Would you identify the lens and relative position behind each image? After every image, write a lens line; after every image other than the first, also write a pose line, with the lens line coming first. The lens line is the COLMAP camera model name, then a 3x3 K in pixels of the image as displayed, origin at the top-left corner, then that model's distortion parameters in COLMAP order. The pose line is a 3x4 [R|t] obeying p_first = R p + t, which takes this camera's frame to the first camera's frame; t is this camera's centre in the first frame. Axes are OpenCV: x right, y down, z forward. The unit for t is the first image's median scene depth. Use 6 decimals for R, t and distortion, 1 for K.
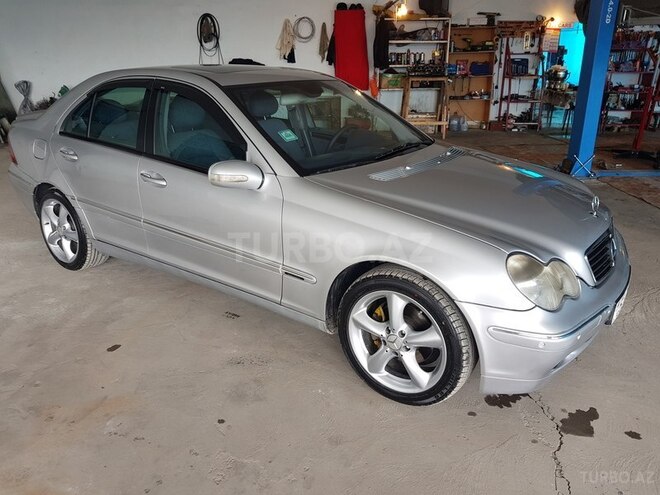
lens RADIAL K [[518.7, 0, 331.0], [0, 518.7, 239.8], [0, 0, 1]] dist [0.065253, -0.106806]
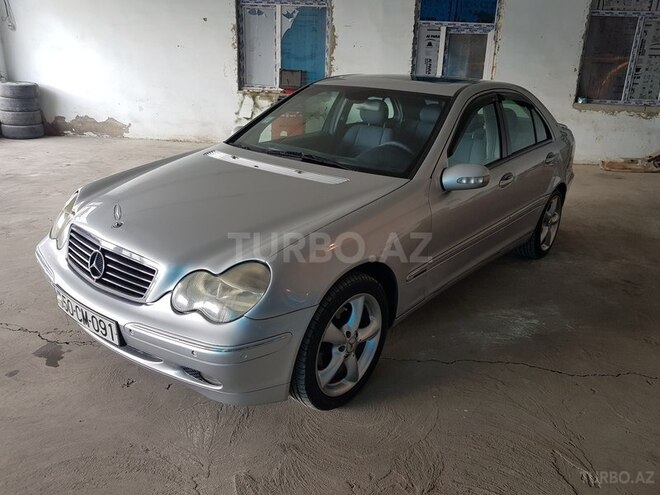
lens RADIAL K [[515.8, 0, 327.7], [0, 515.8, 249.8], [0, 0, 1]] dist [0.038056, -0.053347]
pose [[-0.088770, 0.335833, -0.937729, 0.351460], [-0.376939, 0.860103, 0.343715, -0.120763], [0.921974, 0.383979, 0.050237, 0.346624]]
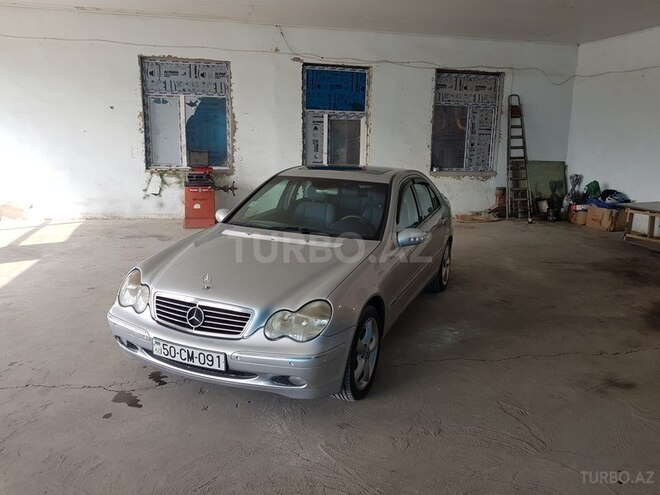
lens RADIAL K [[518.7, 0, 331.0], [0, 518.7, 239.8], [0, 0, 1]] dist [0.065253, -0.106806]
pose [[0.197049, 0.202445, -0.959264, 0.468461], [-0.359824, 0.925099, 0.121321, -0.111966], [0.911975, 0.321260, 0.255134, 0.243293]]
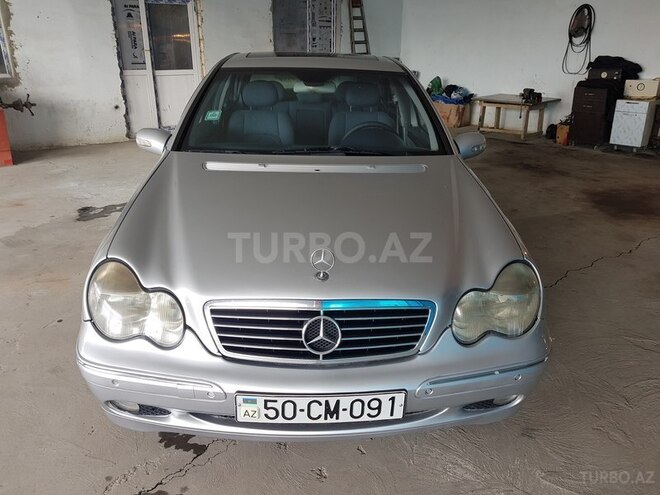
lens RADIAL K [[520.8, 0, 332.6], [0, 520.8, 248.9], [0, 0, 1]] dist [0.005897, -0.004351]
pose [[0.613543, 0.298172, -0.731204, 0.261879], [-0.286634, 0.946908, 0.145622, -0.048098], [0.735803, 0.120242, 0.666435, 0.150399]]
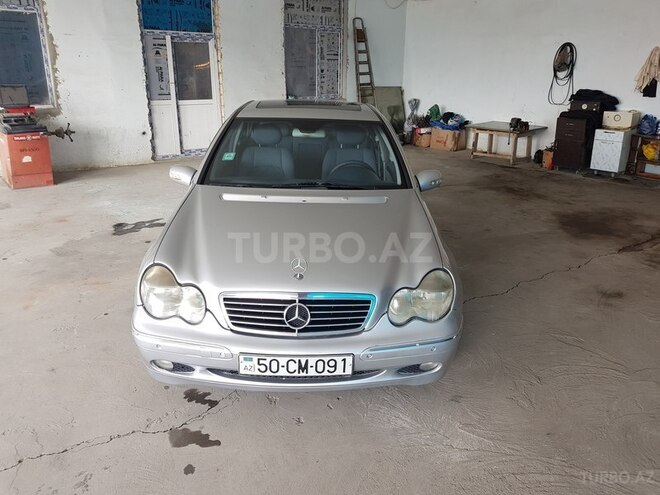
lens RADIAL K [[518.7, 0, 331.0], [0, 518.7, 239.8], [0, 0, 1]] dist [0.065253, -0.106806]
pose [[0.588220, 0.271908, -0.761619, 0.336922], [-0.294652, 0.949104, 0.111274, -0.064120], [0.753112, 0.158958, 0.638400, 0.108854]]
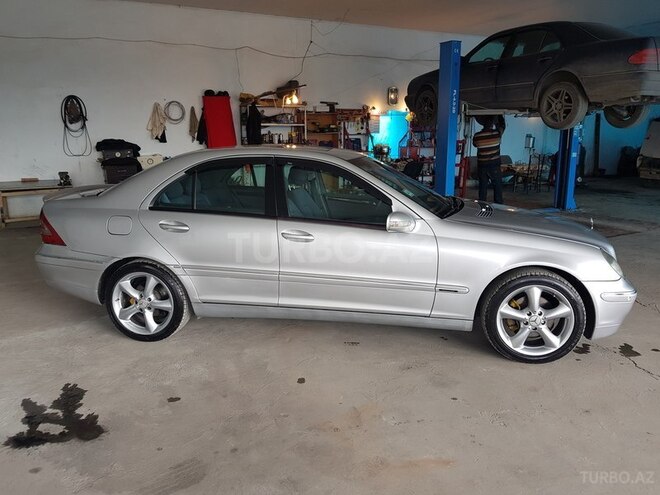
lens RADIAL K [[518.7, 0, 331.0], [0, 518.7, 239.8], [0, 0, 1]] dist [0.065253, -0.106806]
pose [[0.895076, -0.091878, 0.436345, -0.252594], [0.152501, 0.982611, -0.105924, 0.009856], [-0.419025, 0.161353, 0.893523, -0.031716]]
